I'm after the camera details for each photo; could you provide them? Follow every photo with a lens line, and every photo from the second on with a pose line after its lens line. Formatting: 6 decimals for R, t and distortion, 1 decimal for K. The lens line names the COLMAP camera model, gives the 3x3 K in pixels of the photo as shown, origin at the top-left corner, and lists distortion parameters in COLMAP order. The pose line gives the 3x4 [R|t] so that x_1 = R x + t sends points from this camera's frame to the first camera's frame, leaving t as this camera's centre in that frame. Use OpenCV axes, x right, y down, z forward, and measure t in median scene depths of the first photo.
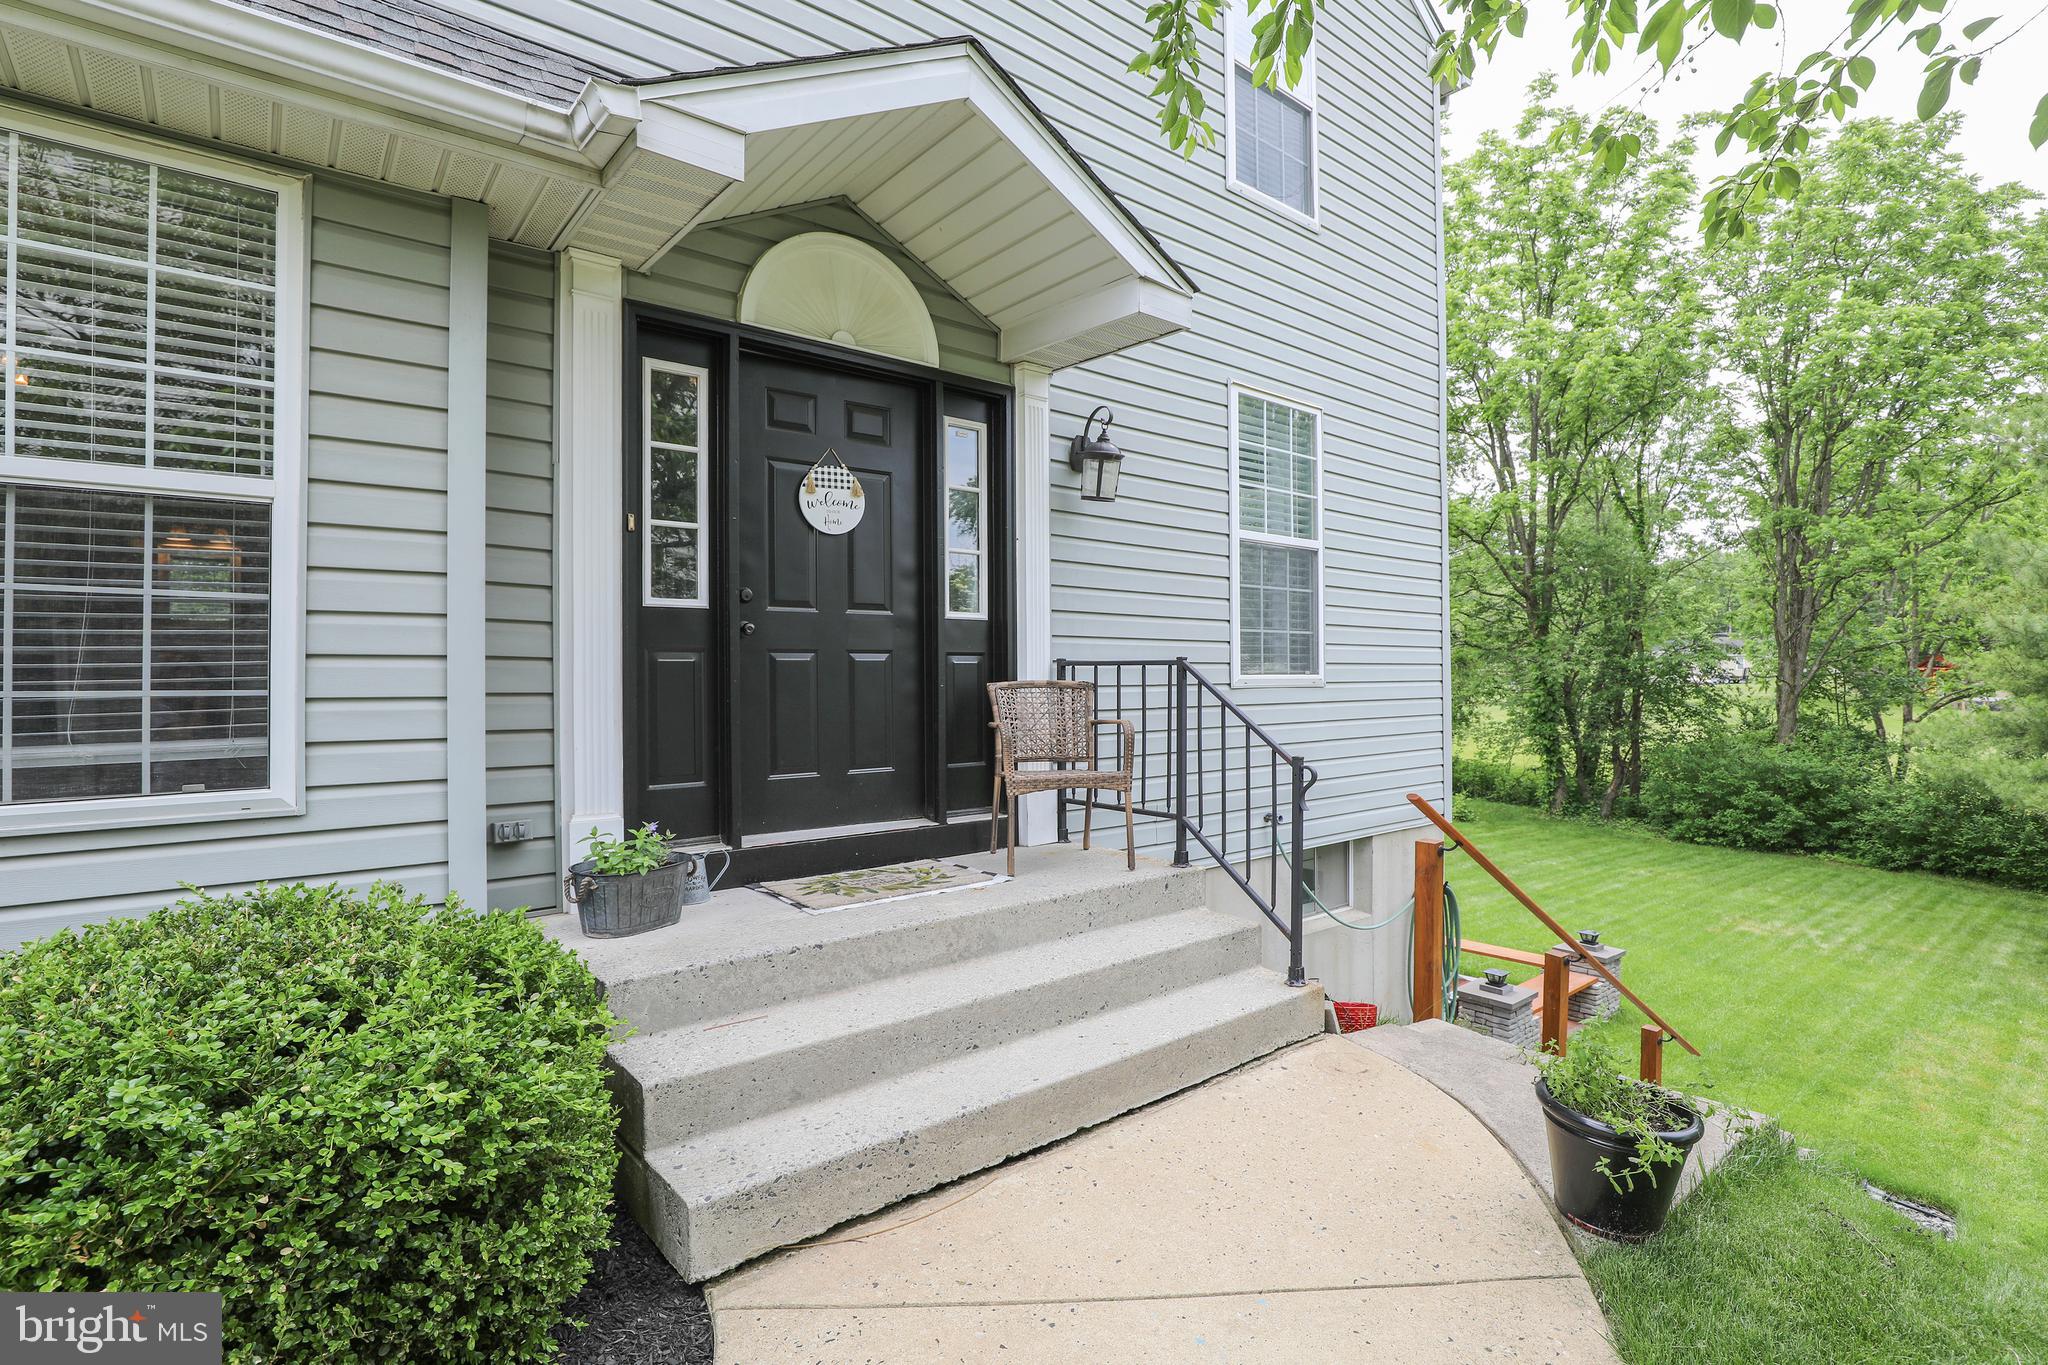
lens RADIAL K [[945.3, 0, 1023.2], [0, 945.3, 675.1], [0, 0, 1]] dist [-0.031432, 0.000399]
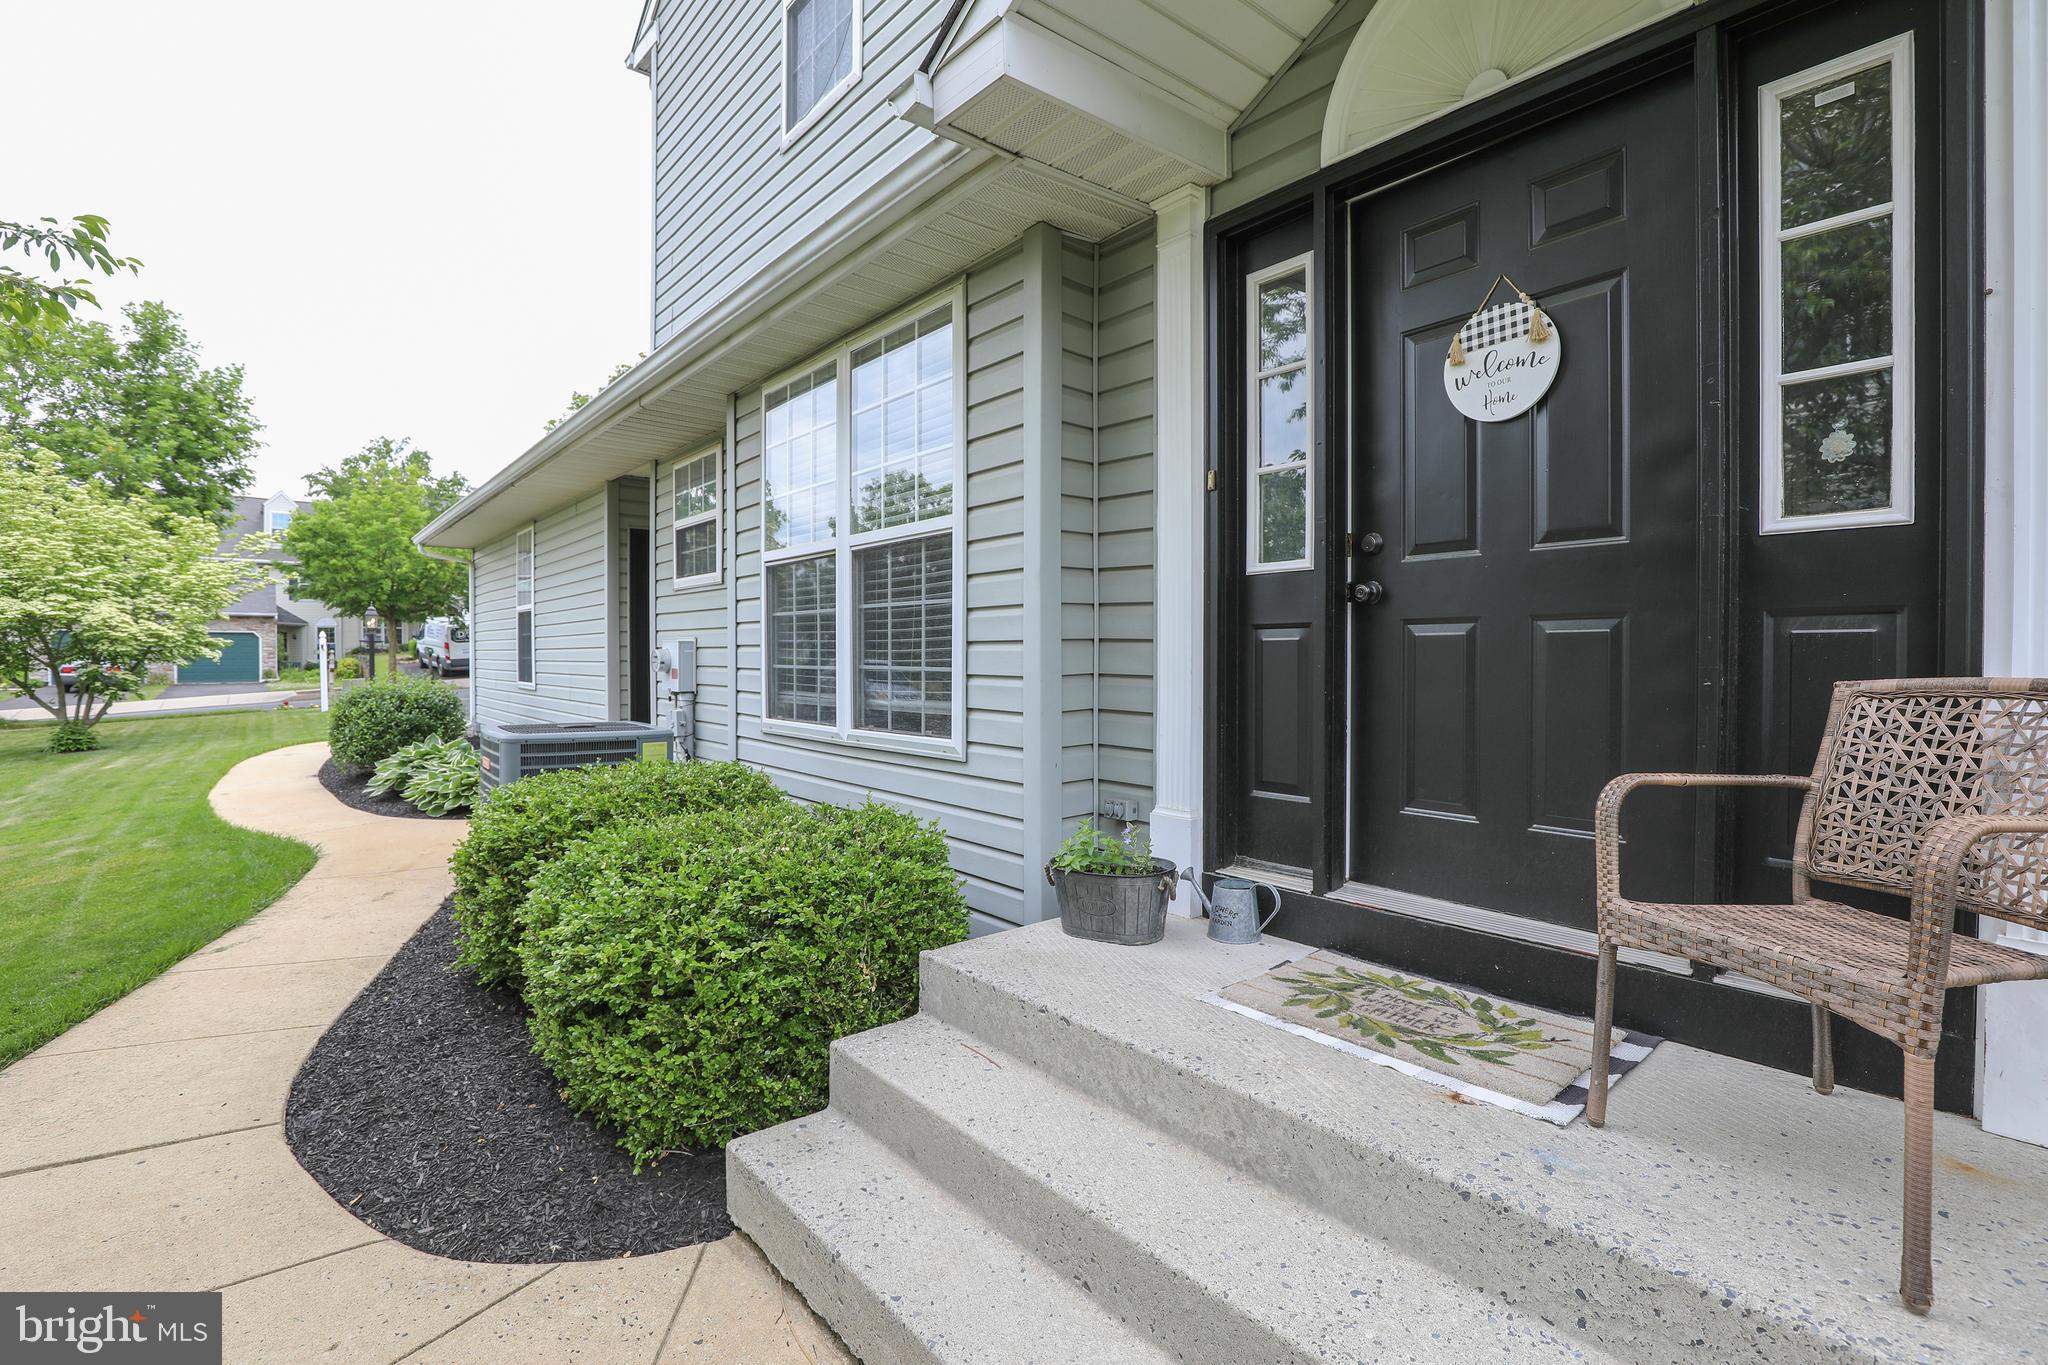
lens RADIAL K [[986.5, 0, 1031.4], [0, 986.5, 660.1], [0, 0, 1]] dist [-0.021496, -0.000216]
pose [[0.005824, 0.015944, -0.999856, 0.390007], [0.008083, 0.999839, 0.015991, -0.010799], [0.999950, -0.008174, 0.005694, 0.661418]]
